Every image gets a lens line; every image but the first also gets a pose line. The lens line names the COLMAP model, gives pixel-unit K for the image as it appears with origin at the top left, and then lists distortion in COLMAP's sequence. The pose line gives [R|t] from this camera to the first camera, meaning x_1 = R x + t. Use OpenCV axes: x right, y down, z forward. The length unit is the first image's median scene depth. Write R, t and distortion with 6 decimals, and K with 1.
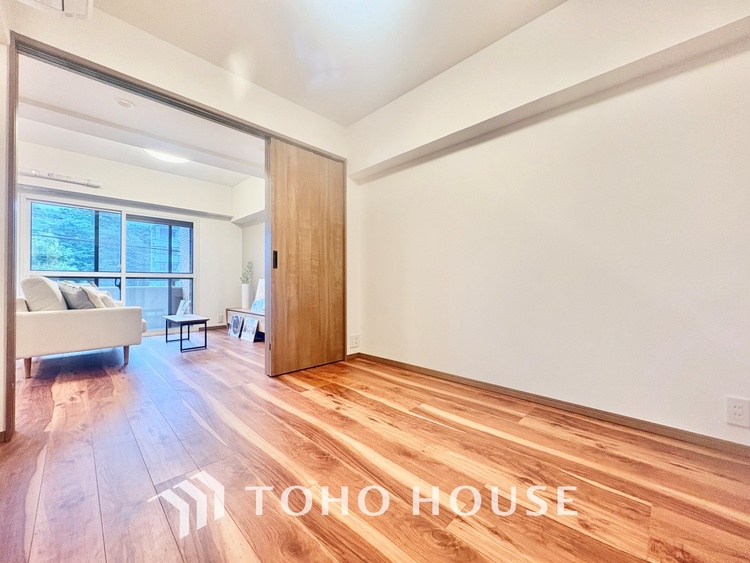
lens RADIAL K [[299.4, 0, 375.0], [0, 299.4, 284.4], [0, 0, 1]] dist [-0.000070, 0.000034]
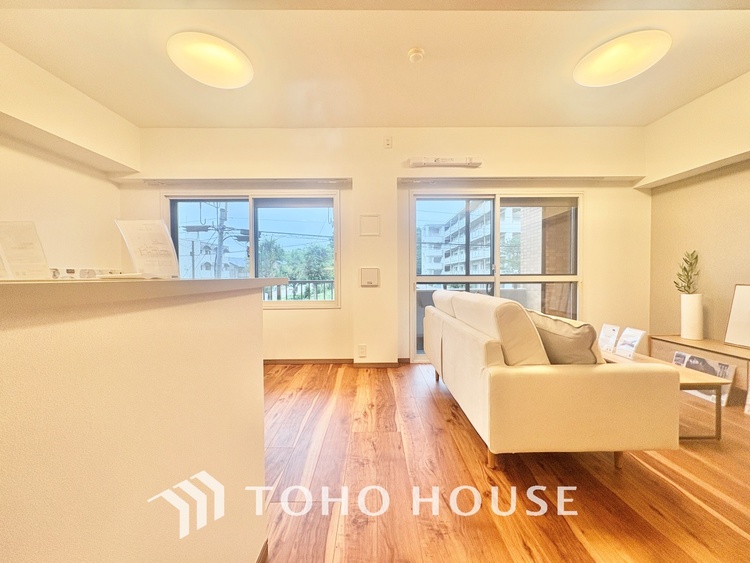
lens RADIAL K [[299.4, 0, 378.0], [0, 299.4, 279.0], [0, 0, 1]] dist [-0.000070, 0.000034]
pose [[0.713905, 0.005334, -0.700222, -0.479321], [0.005934, 0.999889, 0.013667, -0.039691], [0.700217, -0.013912, 0.713794, 0.227382]]
